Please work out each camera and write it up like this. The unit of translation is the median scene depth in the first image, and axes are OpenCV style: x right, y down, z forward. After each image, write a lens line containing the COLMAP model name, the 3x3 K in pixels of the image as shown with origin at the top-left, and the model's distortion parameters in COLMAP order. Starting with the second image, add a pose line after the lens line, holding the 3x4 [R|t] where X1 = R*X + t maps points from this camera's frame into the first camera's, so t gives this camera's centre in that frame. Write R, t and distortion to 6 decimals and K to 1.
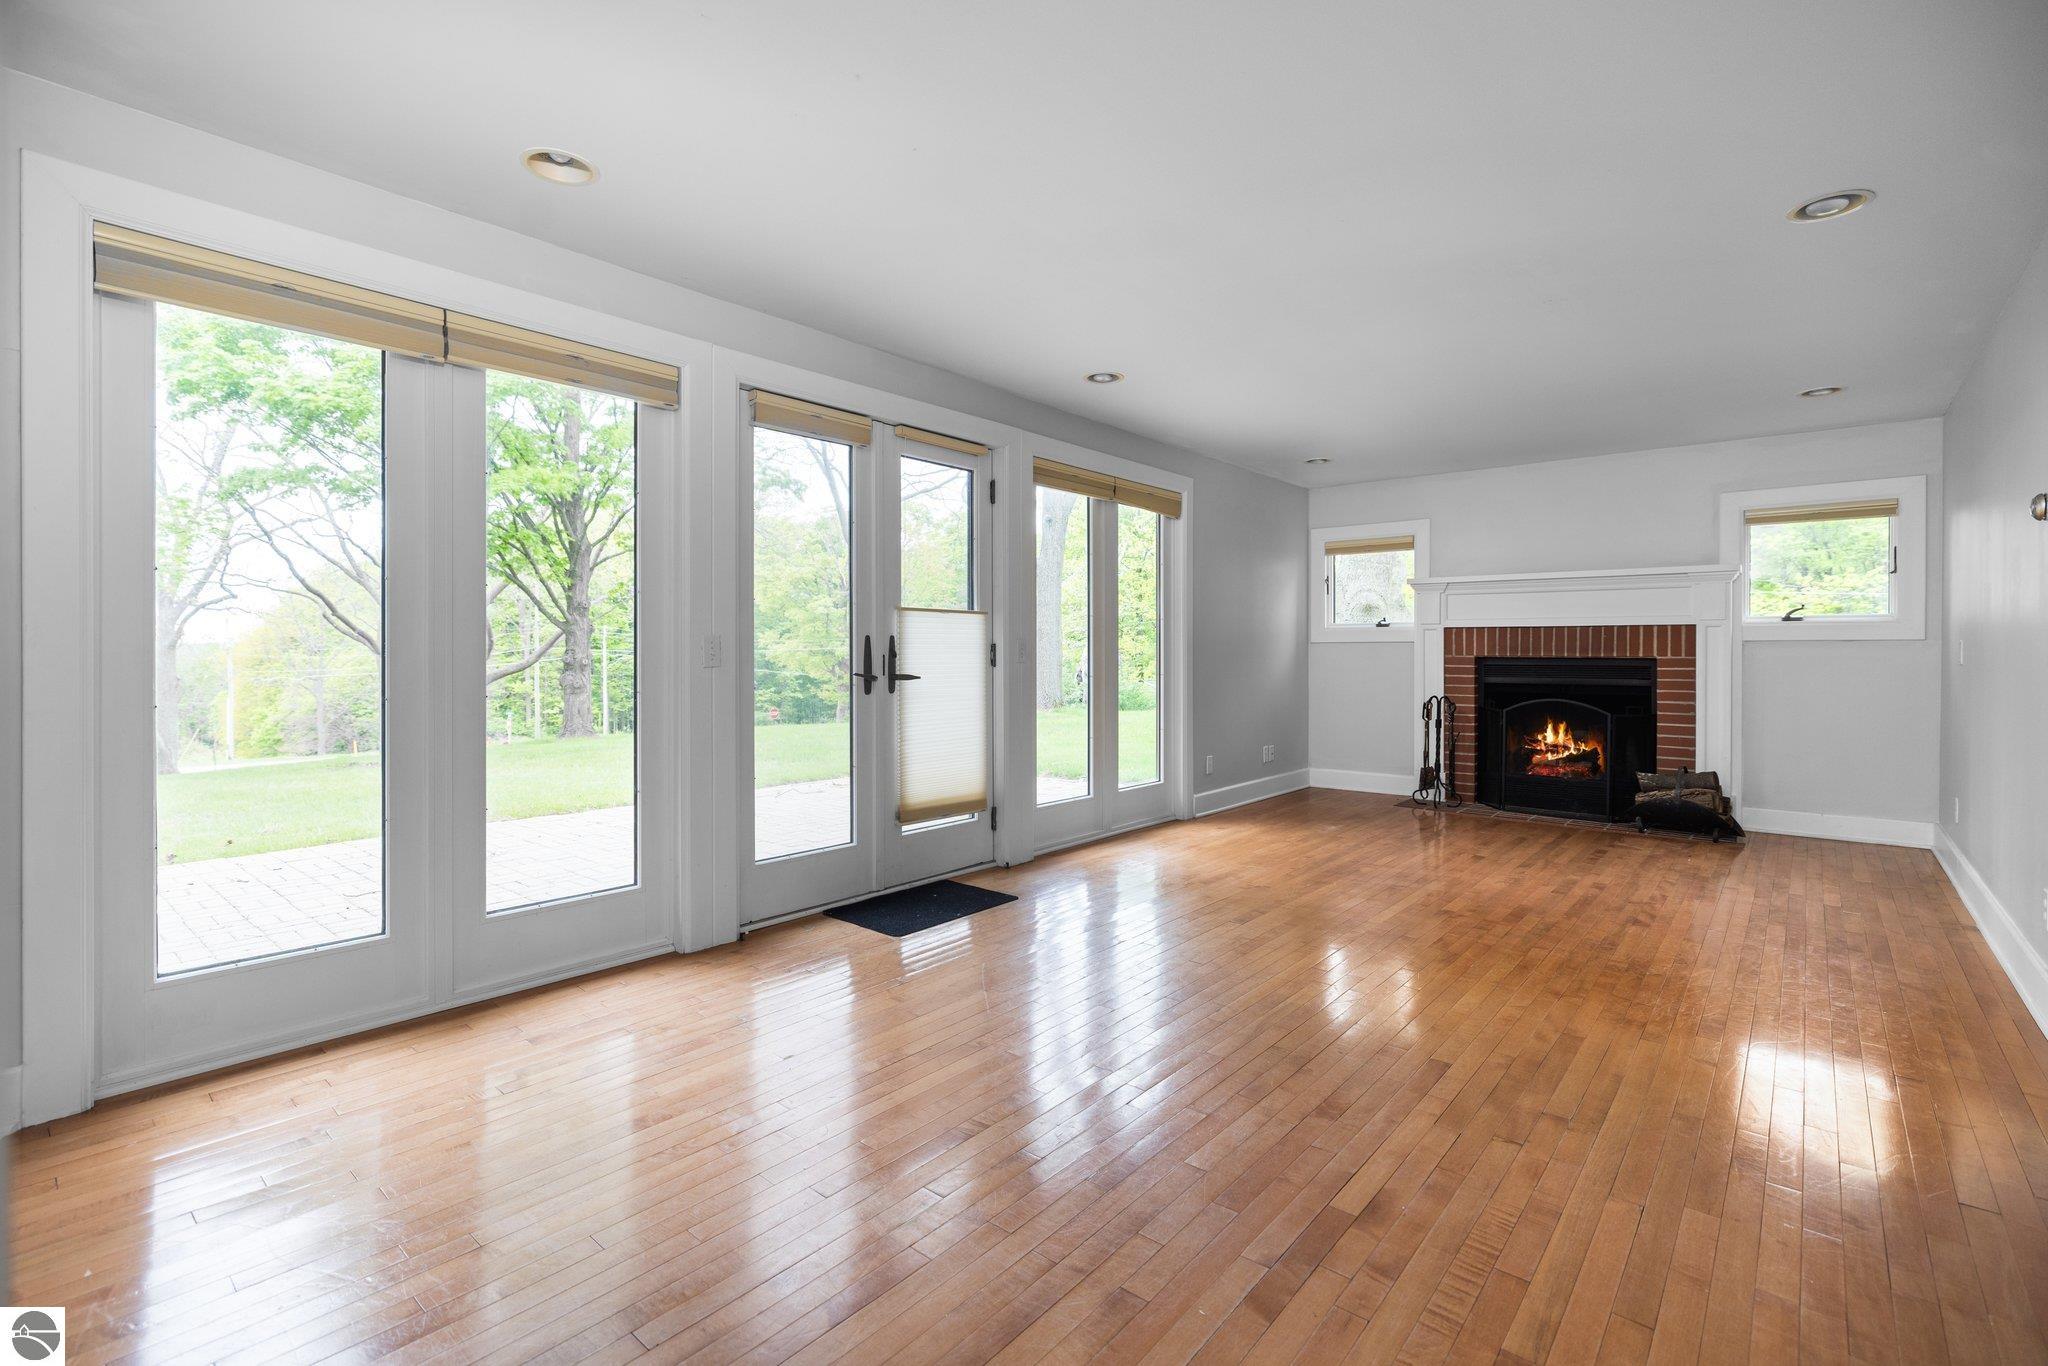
lens RADIAL K [[913.1, 0, 1024.2], [0, 913.1, 668.6], [0, 0, 1]] dist [-0.000187, -0.000094]
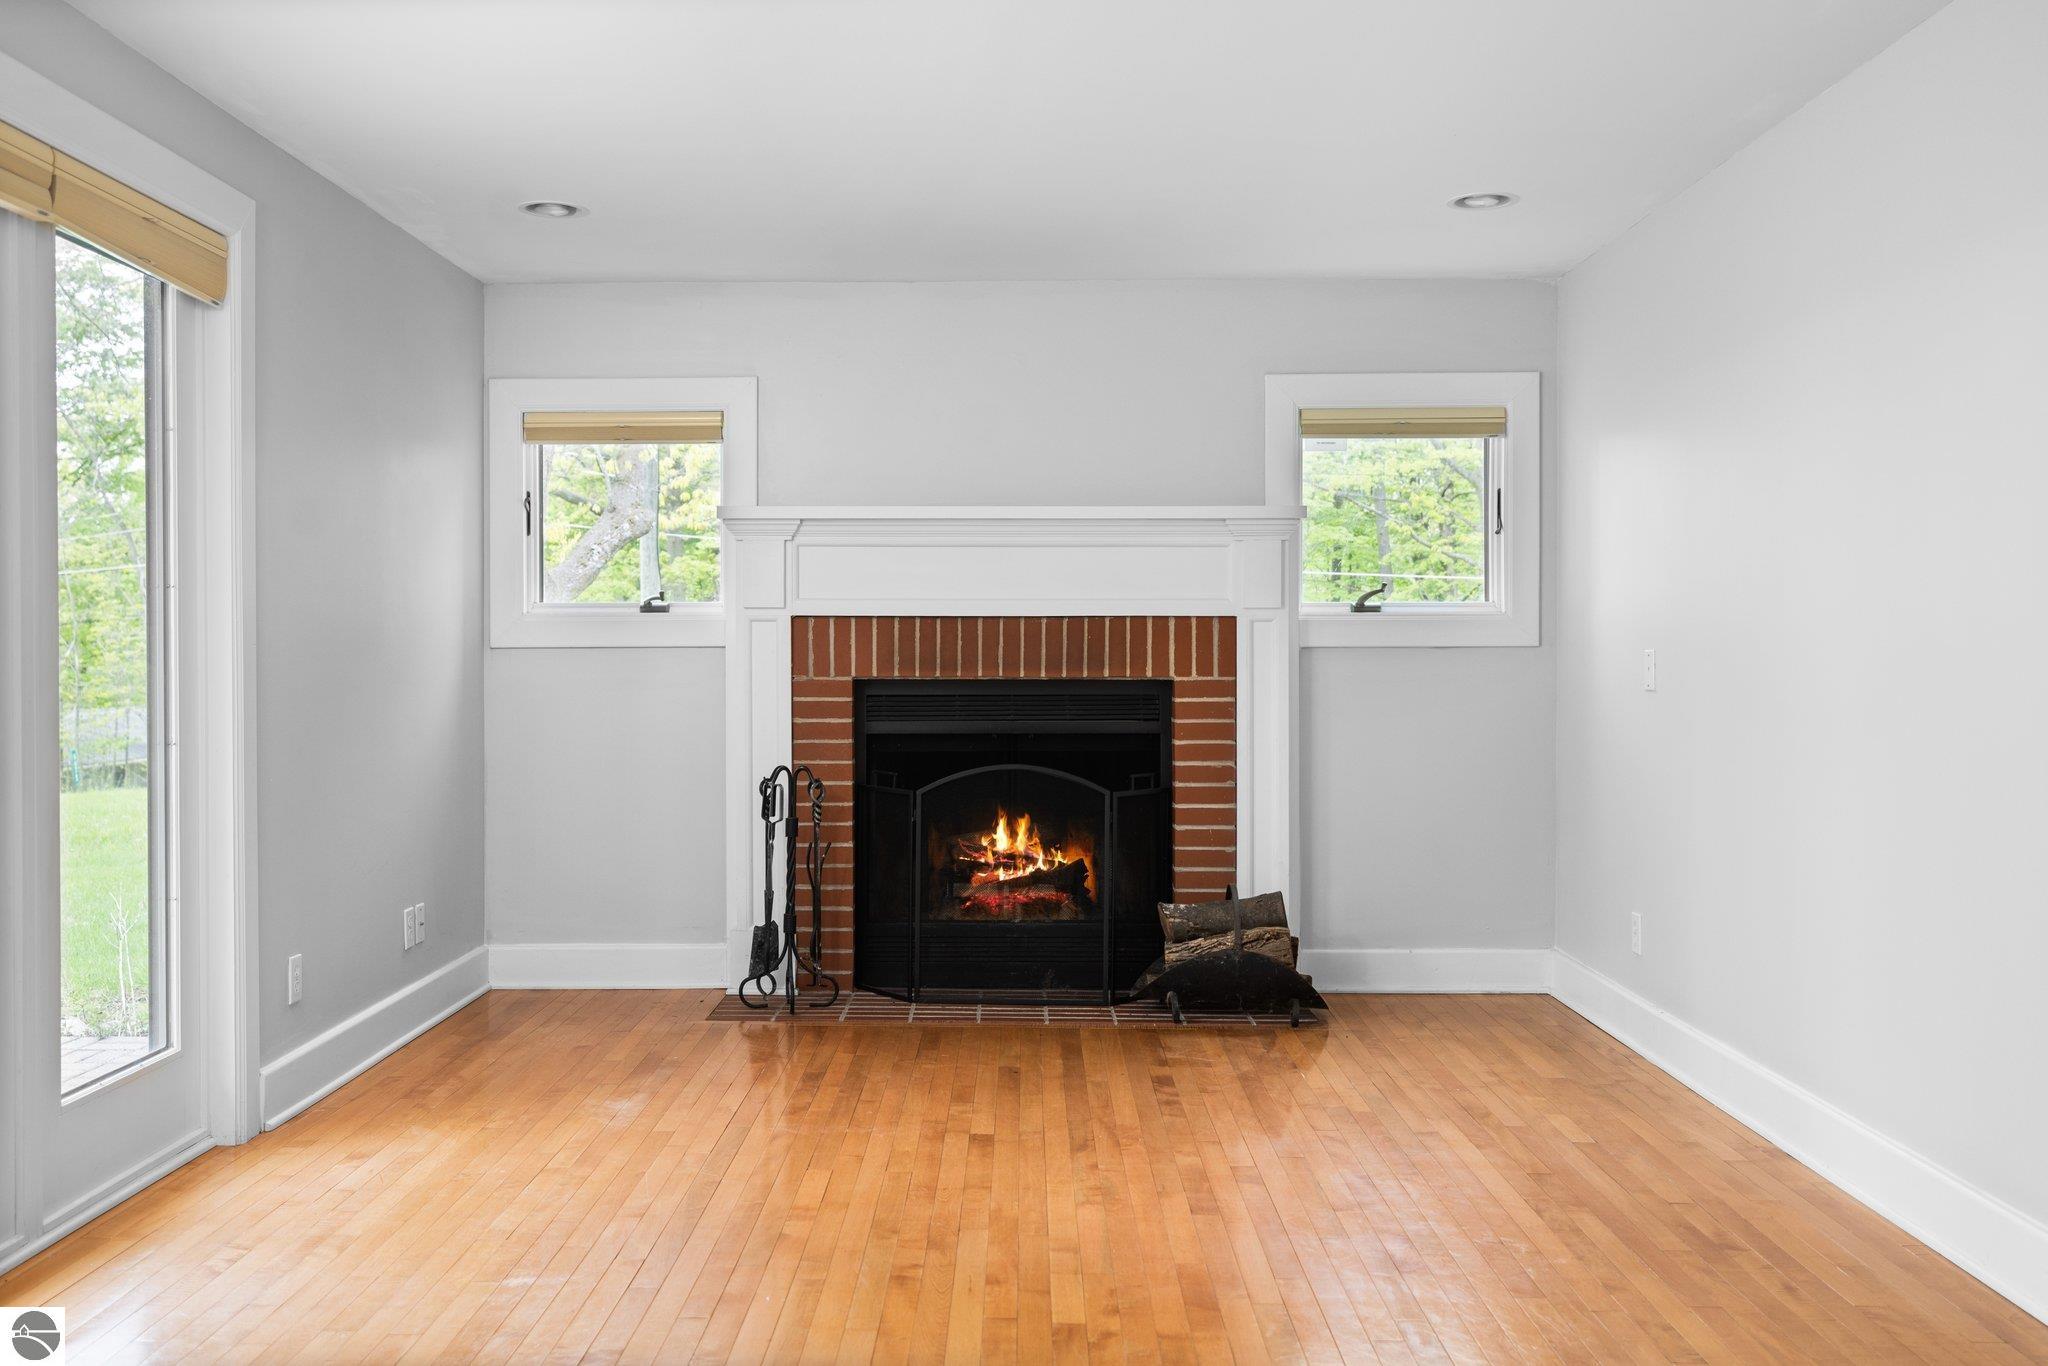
lens RADIAL K [[1874.6, 0, 1024.0], [0, 1874.6, 683.0], [0, 0, 1]] dist [0.008114, 0.005030]
pose [[0.783819, -0.011813, 0.620877, -0.039328], [0.014735, 0.999891, 0.000422, -0.011174], [-0.620815, 0.008818, 0.783908, 0.208950]]
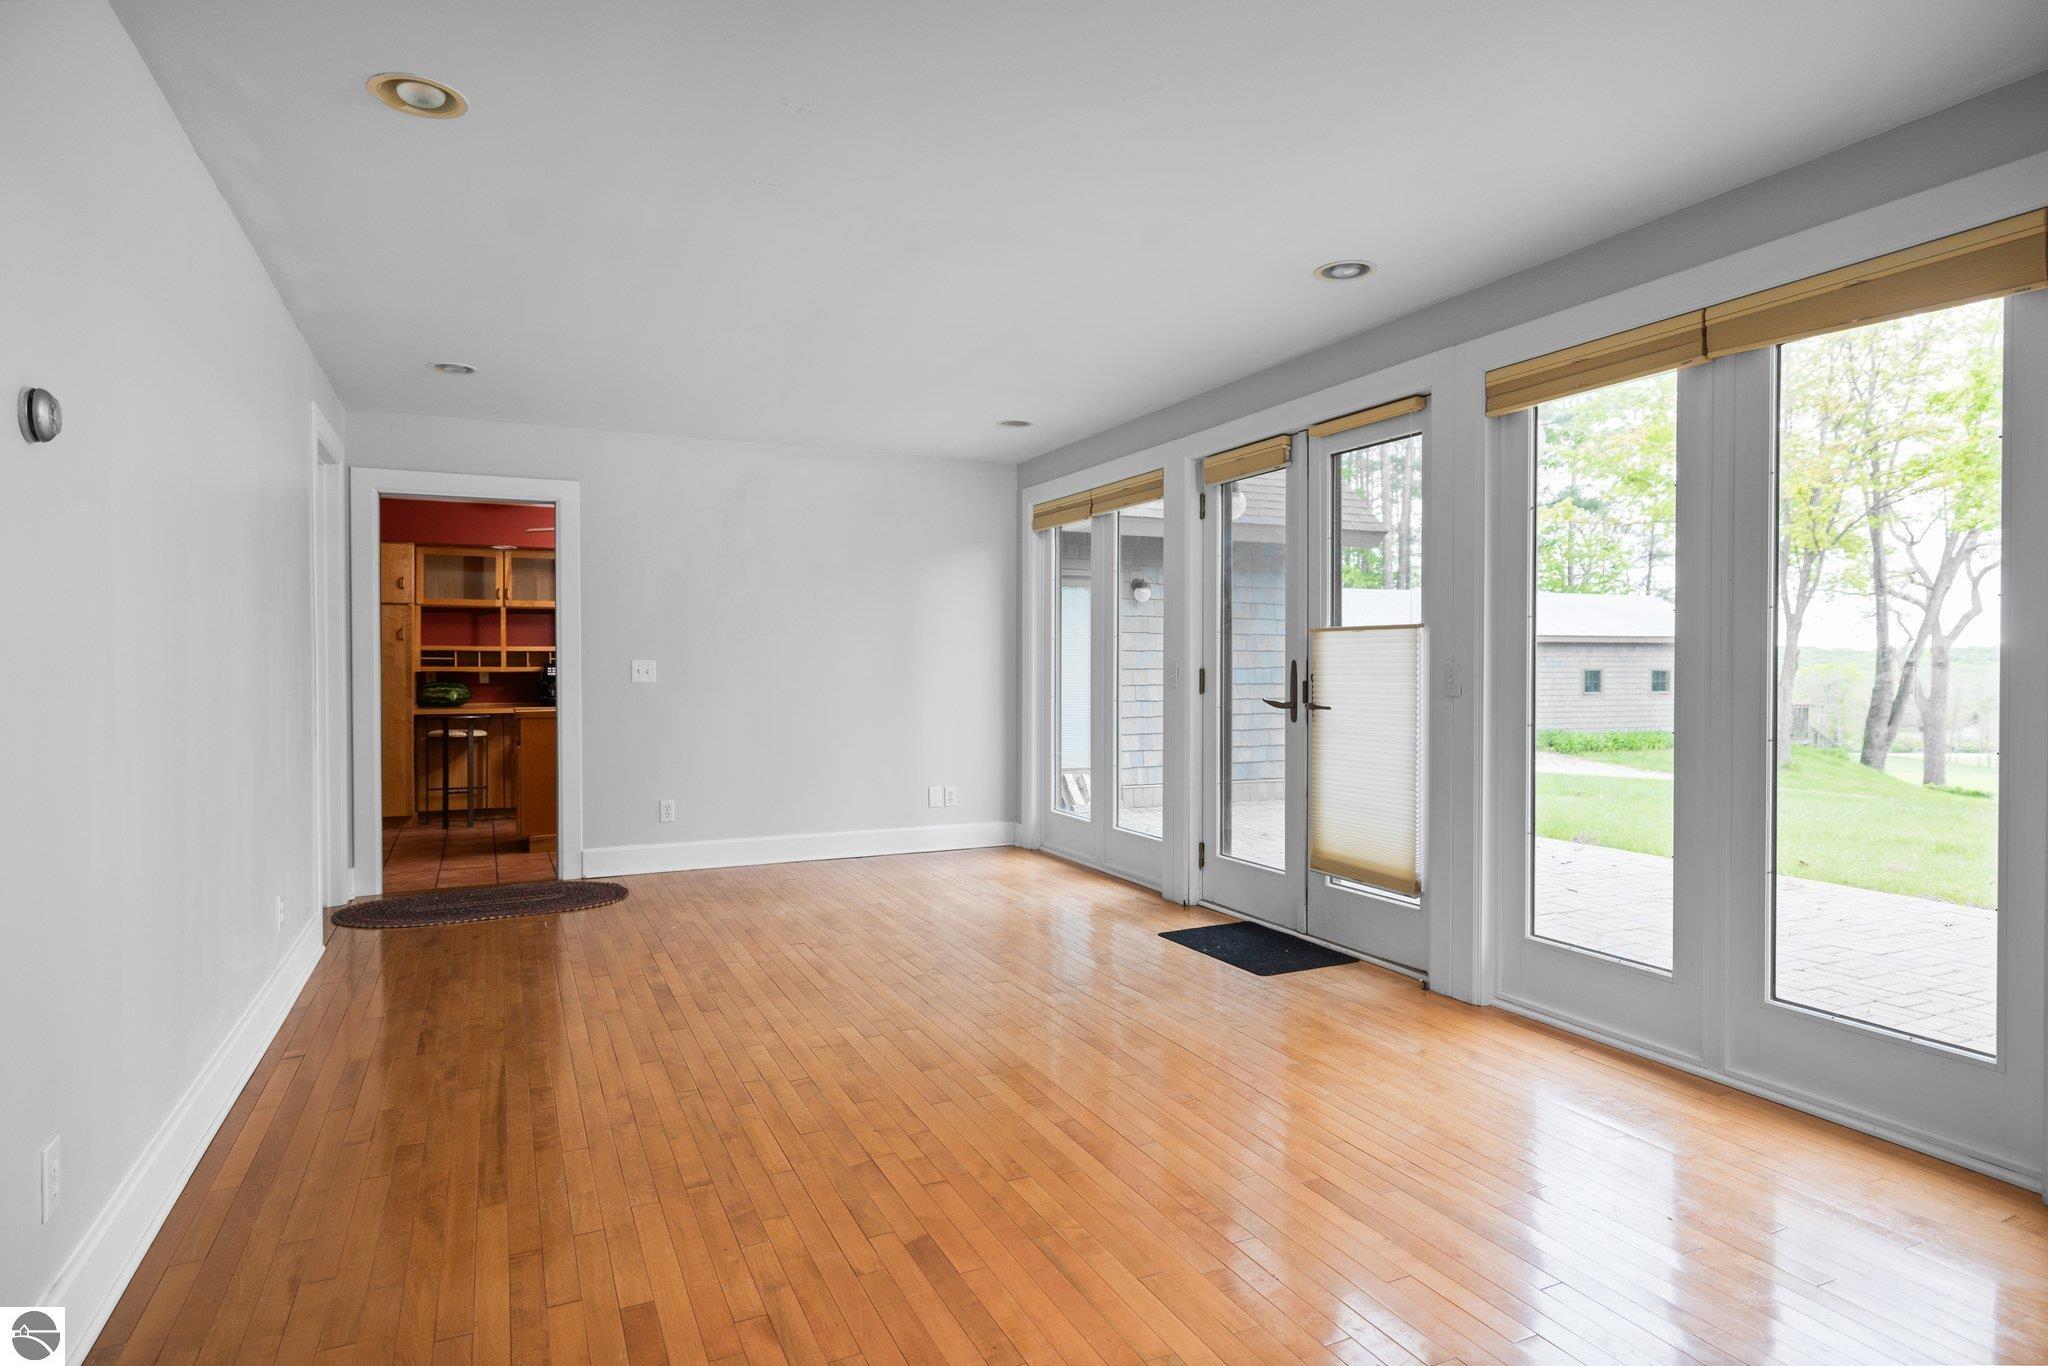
lens RADIAL K [[1104.5, 0, 1024.0], [0, 1104.5, 683.0], [0, 0, 1]] dist [-0.000196, 0.000097]
pose [[-0.397391, 0.015651, -0.917516, 0.624335], [-0.019073, 0.999498, 0.025310, -0.022952], [0.917451, 0.027558, -0.396892, 0.744451]]
